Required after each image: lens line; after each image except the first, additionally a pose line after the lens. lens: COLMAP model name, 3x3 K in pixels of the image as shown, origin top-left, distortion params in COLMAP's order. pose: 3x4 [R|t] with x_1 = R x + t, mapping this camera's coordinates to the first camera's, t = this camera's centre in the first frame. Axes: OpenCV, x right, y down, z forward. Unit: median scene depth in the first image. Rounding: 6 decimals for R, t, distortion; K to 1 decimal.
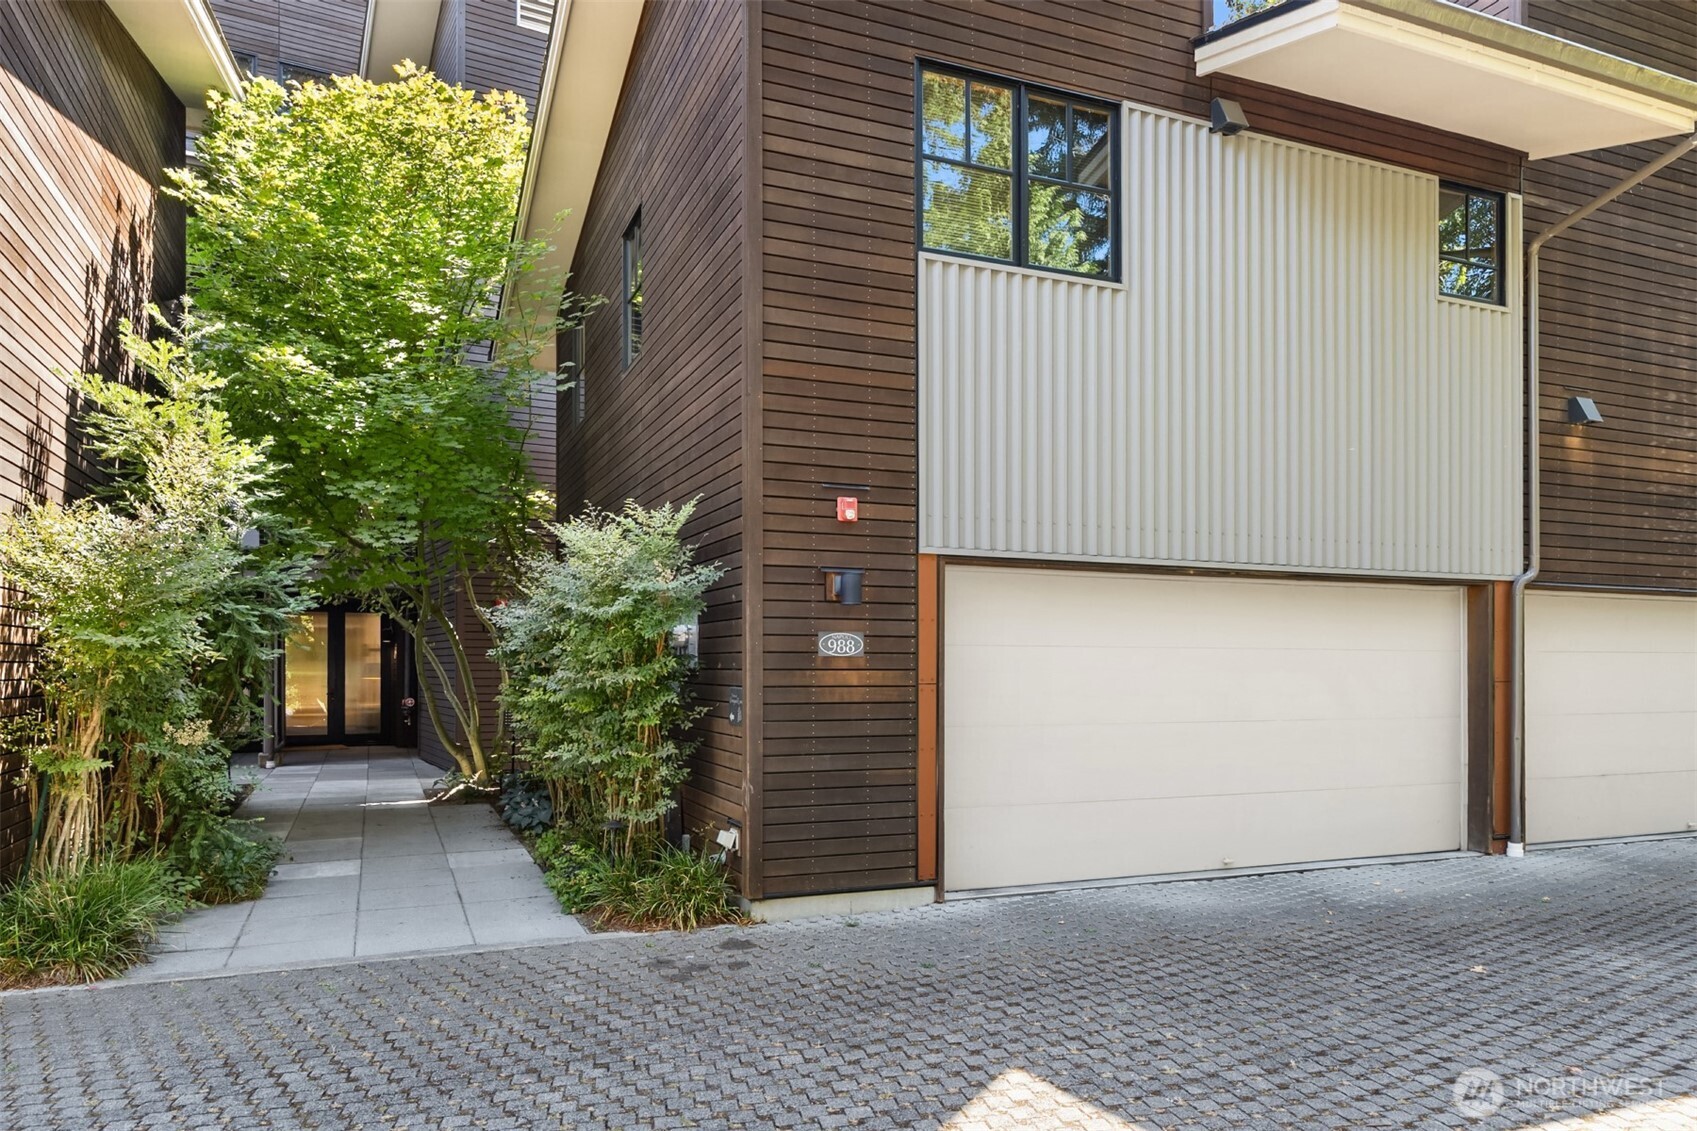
lens RADIAL K [[1124.0, 0, 843.6], [0, 1124.0, 659.4], [0, 0, 1]] dist [-0.005772, 0.000866]
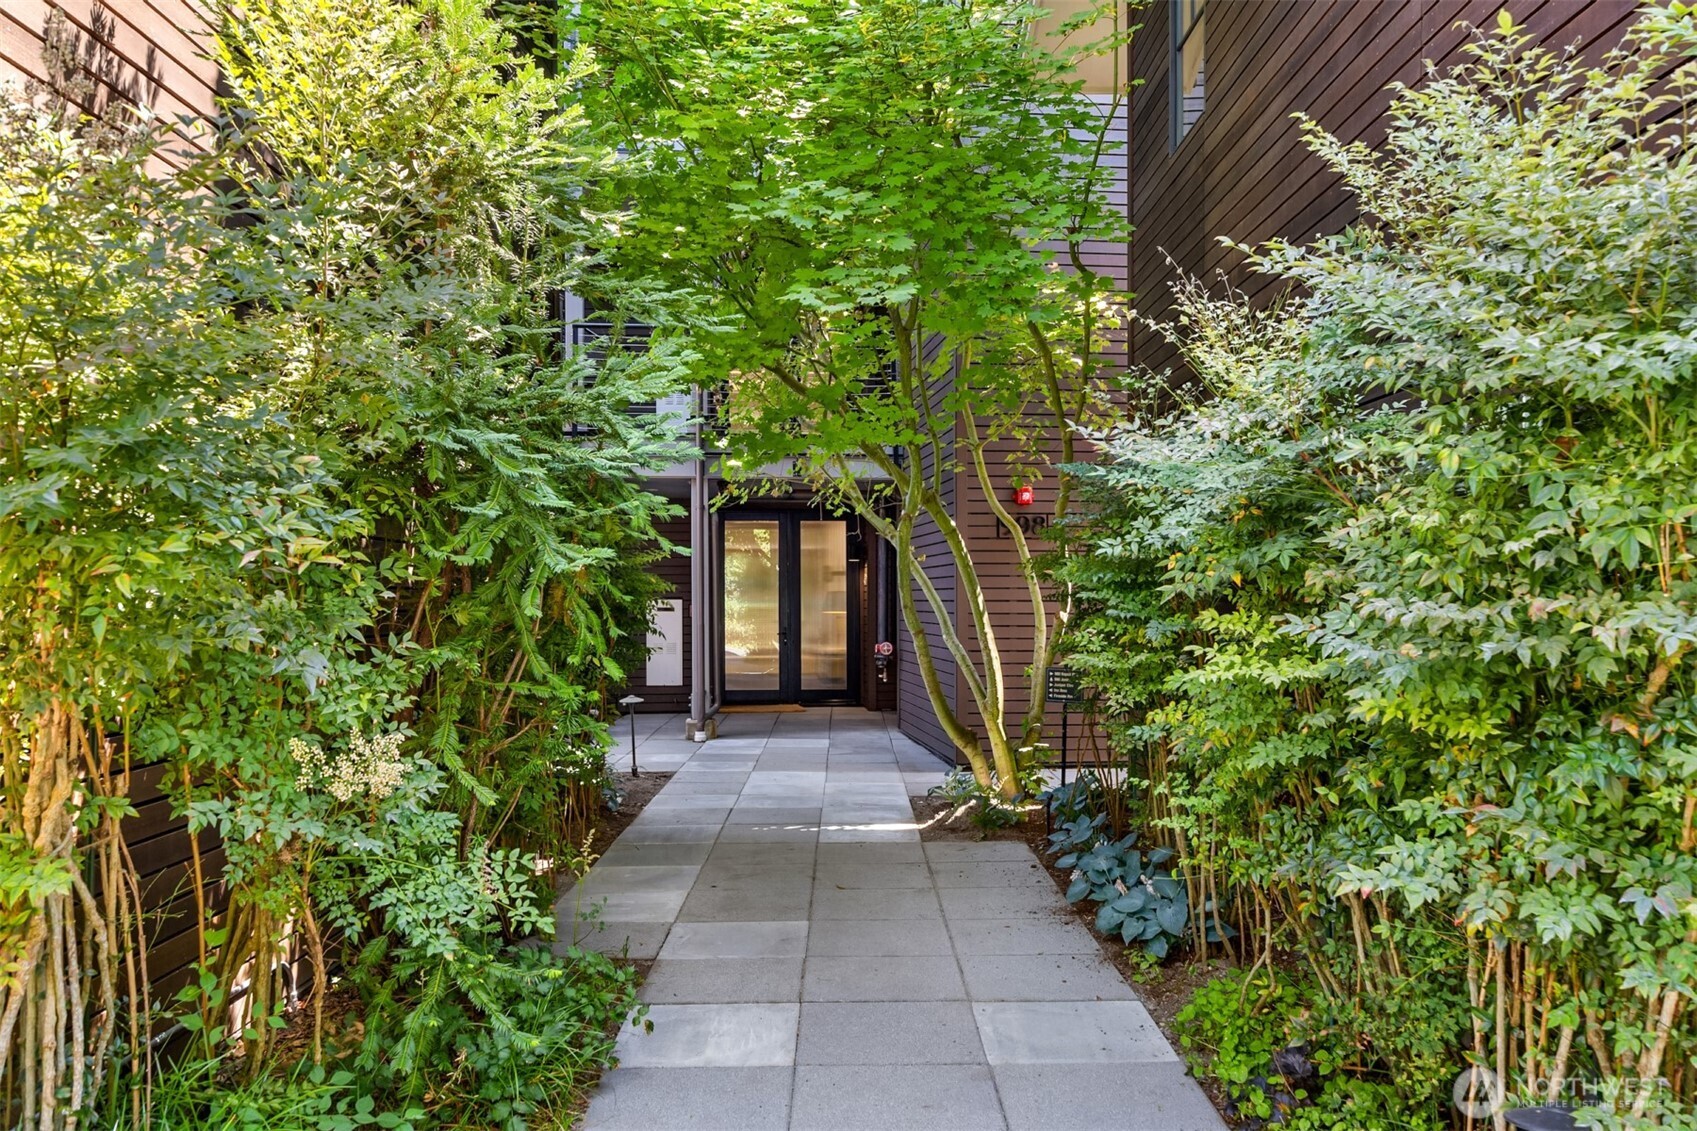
lens RADIAL K [[1370.7, 0, 848.9], [0, 1370.7, 570.7], [0, 0, 1]] dist [-0.006161, -0.001450]
pose [[0.924353, -0.009264, -0.381425, -0.127325], [0.004367, 0.999897, -0.013702, 0.003523], [0.381512, 0.010999, 0.924298, 0.317454]]
